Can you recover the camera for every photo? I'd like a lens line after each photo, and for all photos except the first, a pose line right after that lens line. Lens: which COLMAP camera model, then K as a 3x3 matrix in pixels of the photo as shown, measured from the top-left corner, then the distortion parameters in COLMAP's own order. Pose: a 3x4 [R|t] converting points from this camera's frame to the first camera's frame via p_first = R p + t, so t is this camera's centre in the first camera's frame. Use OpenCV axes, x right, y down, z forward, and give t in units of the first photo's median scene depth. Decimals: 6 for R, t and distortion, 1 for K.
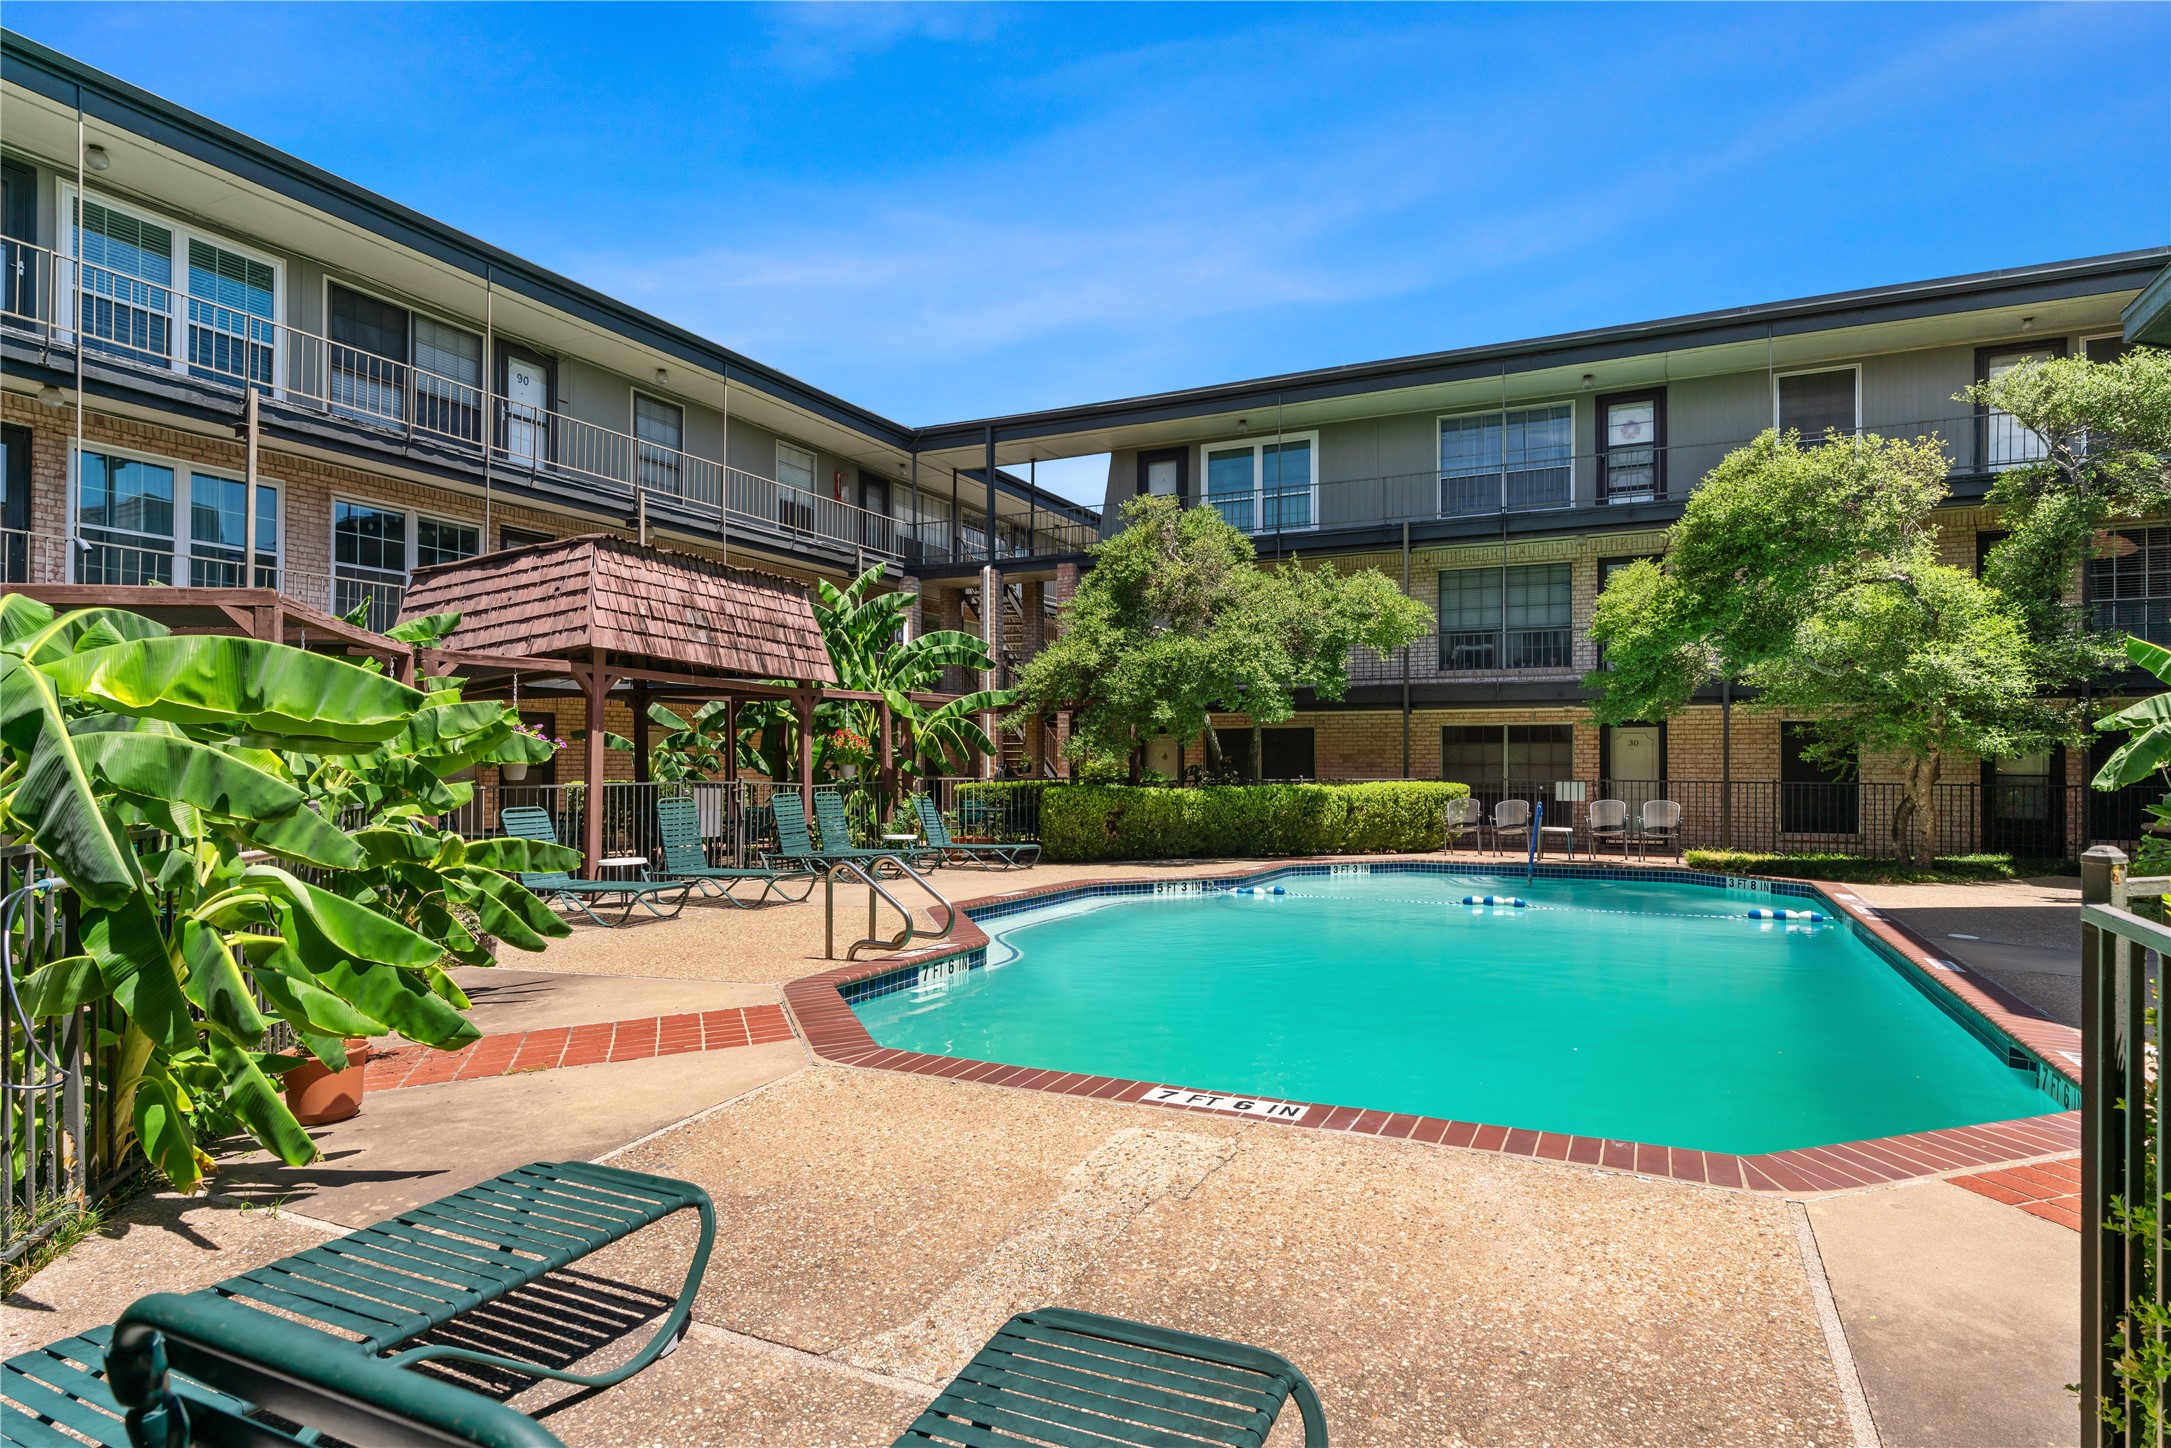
lens RADIAL K [[1163.0, 0, 1132.1], [0, 1163.0, 757.4], [0, 0, 1]] dist [-0.007517, 0.000429]
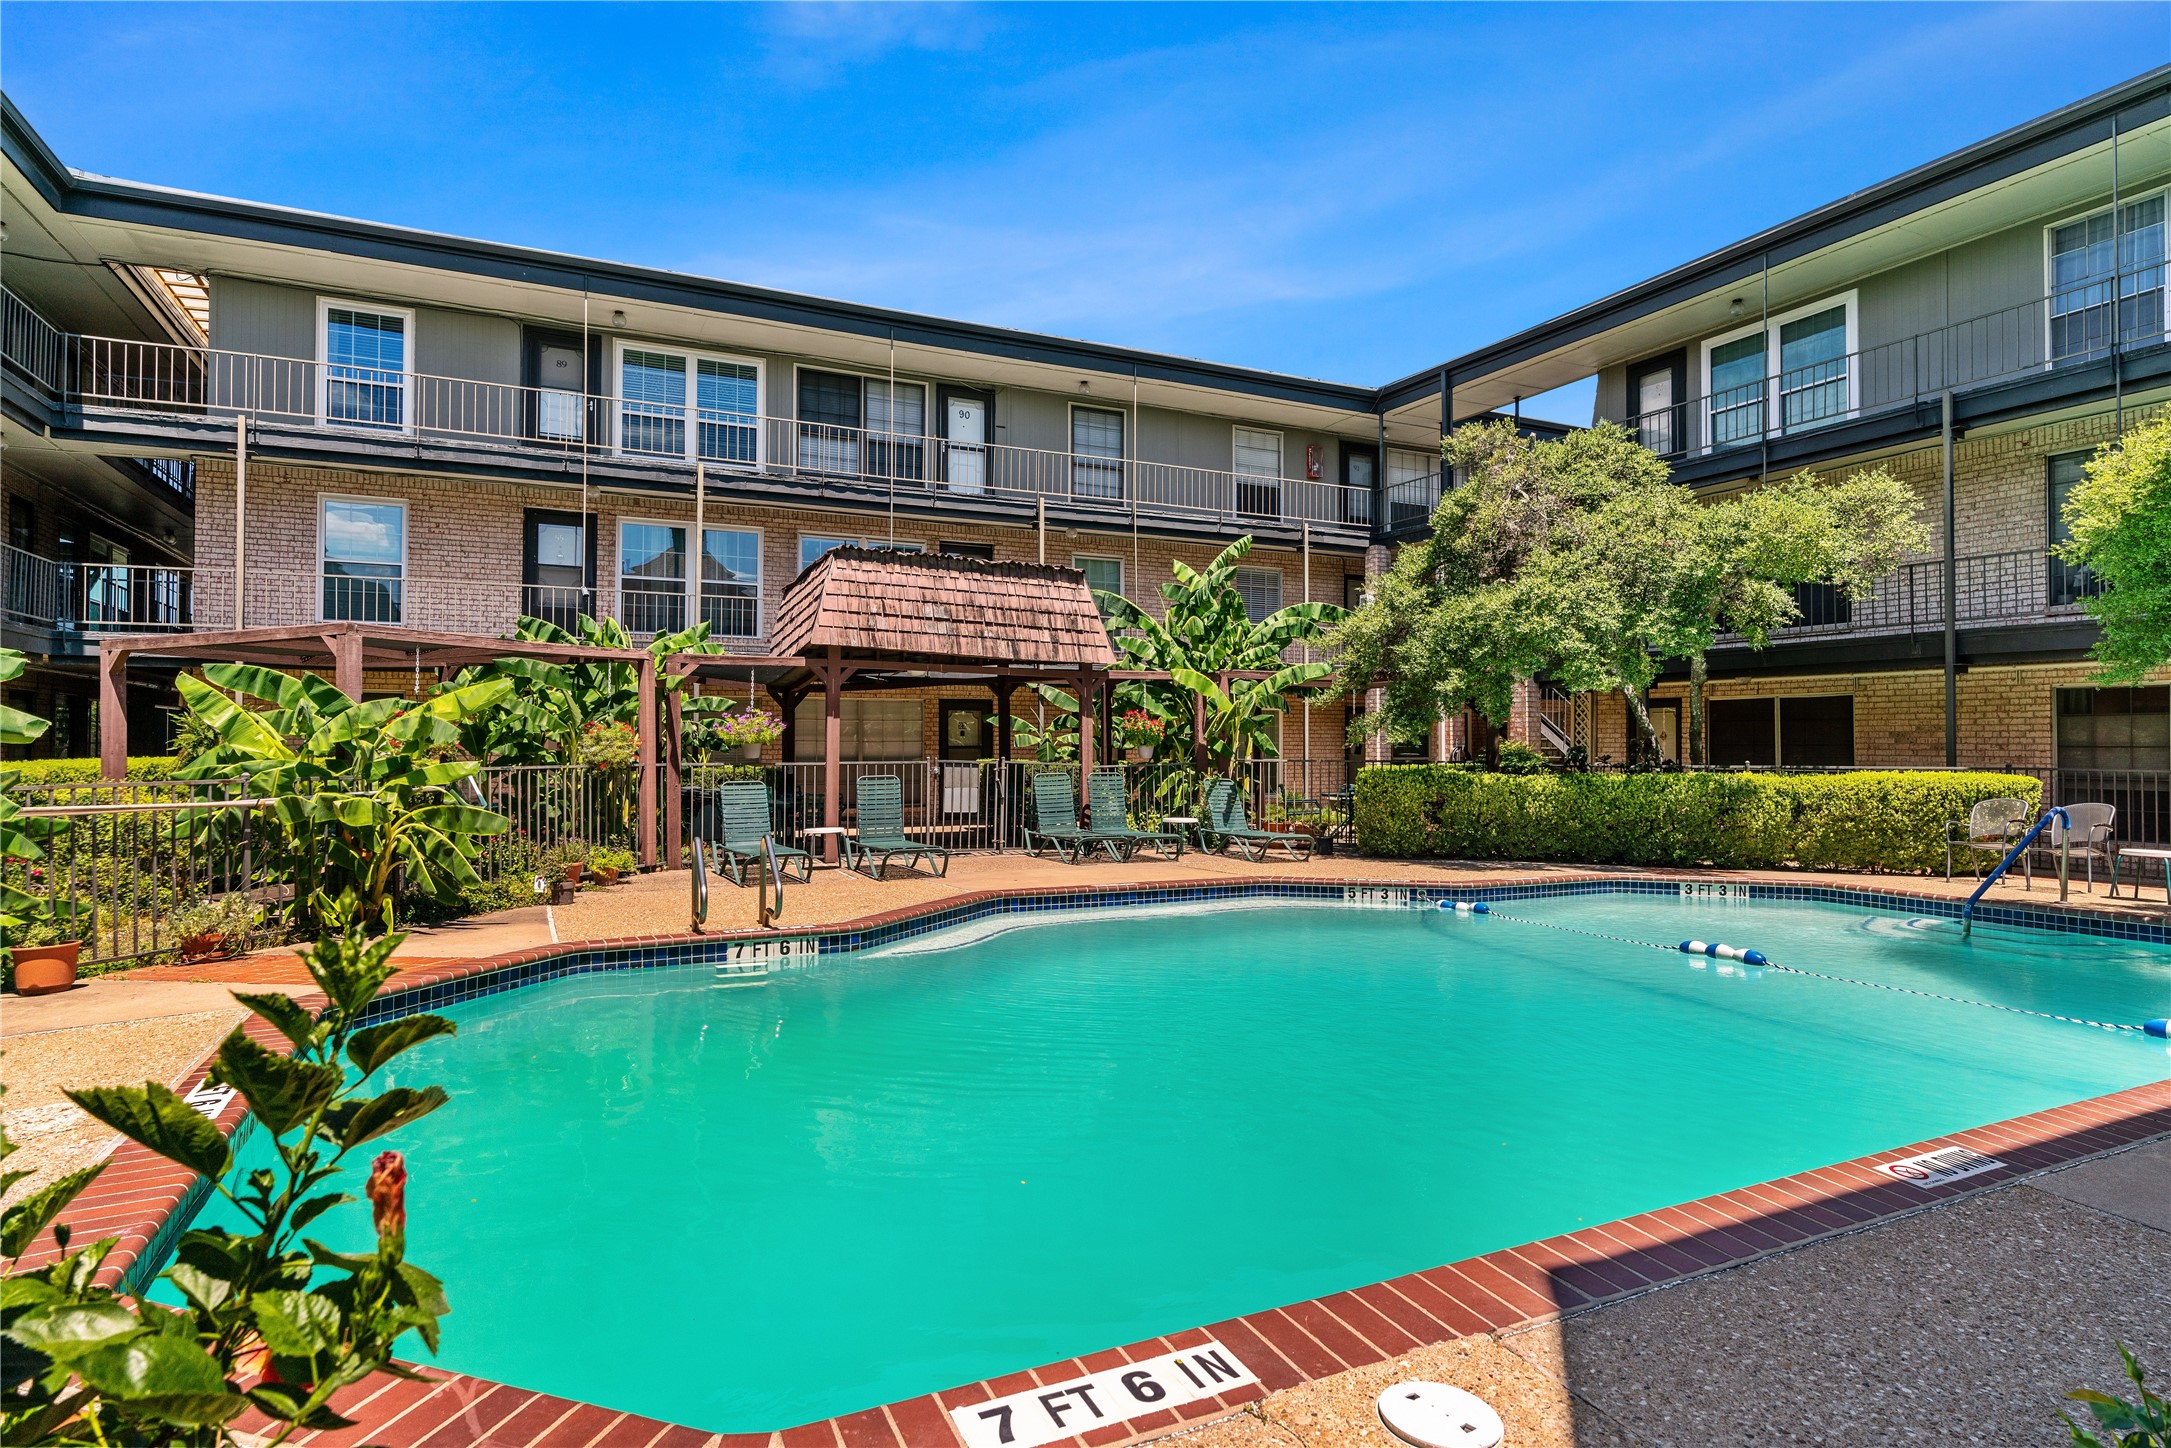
lens RADIAL K [[1163.0, 0, 1096.3], [0, 1163.0, 728.8], [0, 0, 1]] dist [-0.007517, 0.000429]
pose [[0.781635, -0.006669, -0.623701, 0.344205], [0.002608, 0.999969, -0.007424, -0.000795], [0.623731, 0.004177, 0.781628, 0.191705]]
